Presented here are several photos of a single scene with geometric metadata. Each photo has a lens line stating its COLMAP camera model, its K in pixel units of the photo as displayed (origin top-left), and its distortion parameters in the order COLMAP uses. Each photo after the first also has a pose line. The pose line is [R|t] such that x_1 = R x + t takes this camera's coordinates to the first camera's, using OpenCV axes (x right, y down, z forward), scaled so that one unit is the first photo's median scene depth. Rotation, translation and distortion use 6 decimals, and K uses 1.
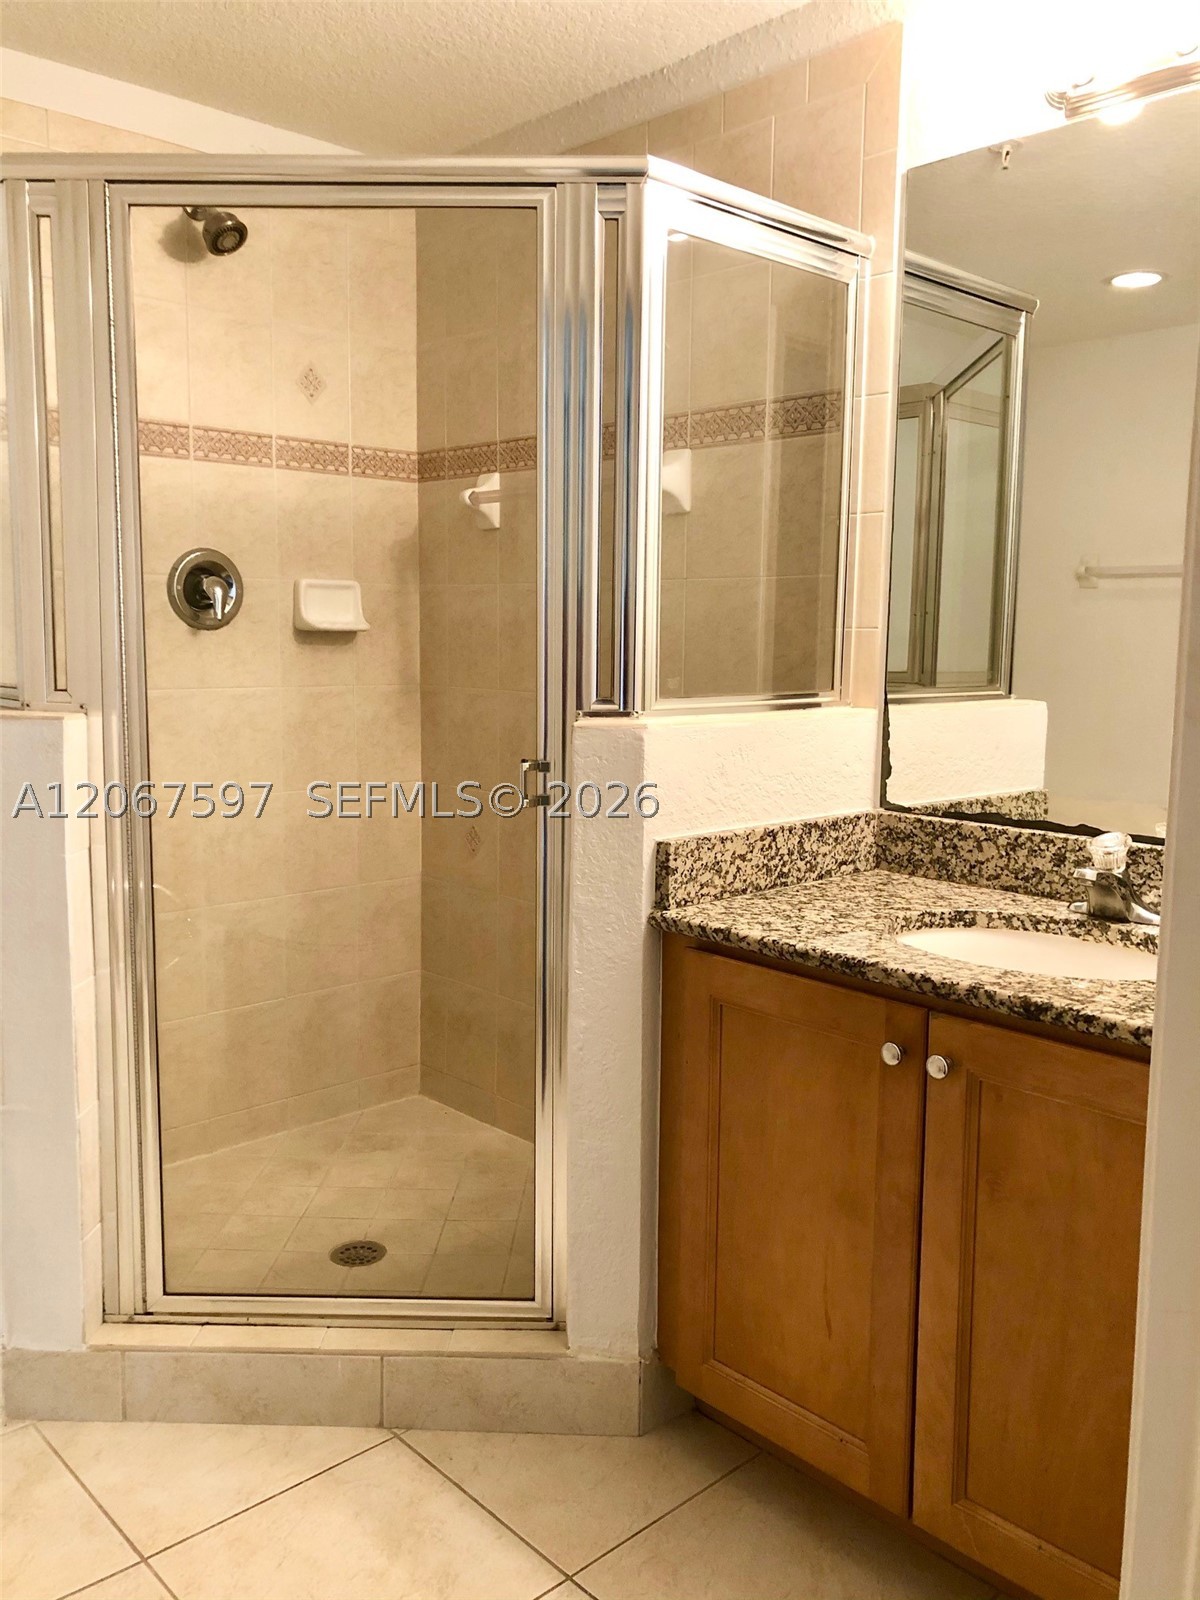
lens RADIAL K [[1323.9, 0, 619.9], [0, 1323.9, 800.2], [0, 0, 1]] dist [0.040982, -0.022900]
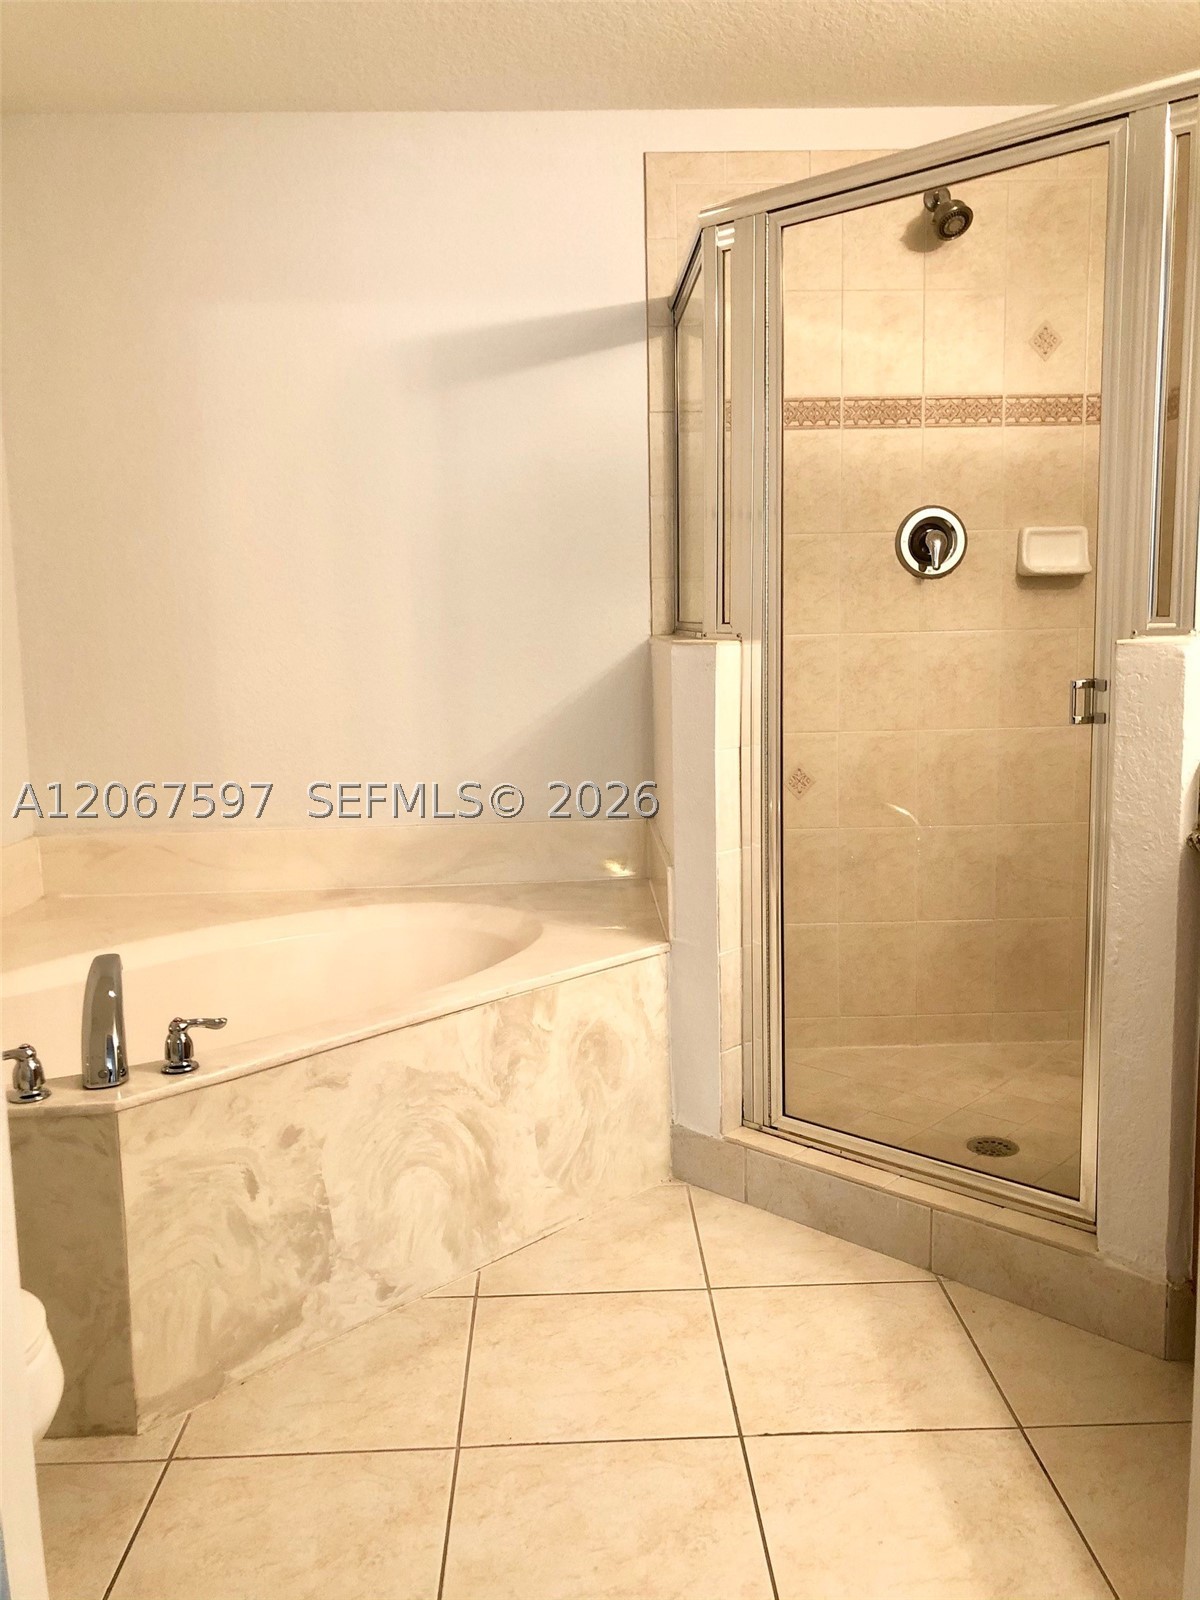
lens RADIAL K [[1323.9, 0, 619.9], [0, 1323.9, 800.2], [0, 0, 1]] dist [0.040982, -0.022900]
pose [[0.757029, 0.067033, -0.649933, 0.320276], [-0.056182, 0.997717, 0.037462, 0.042914], [0.650961, 0.008155, 0.759067, -0.030051]]
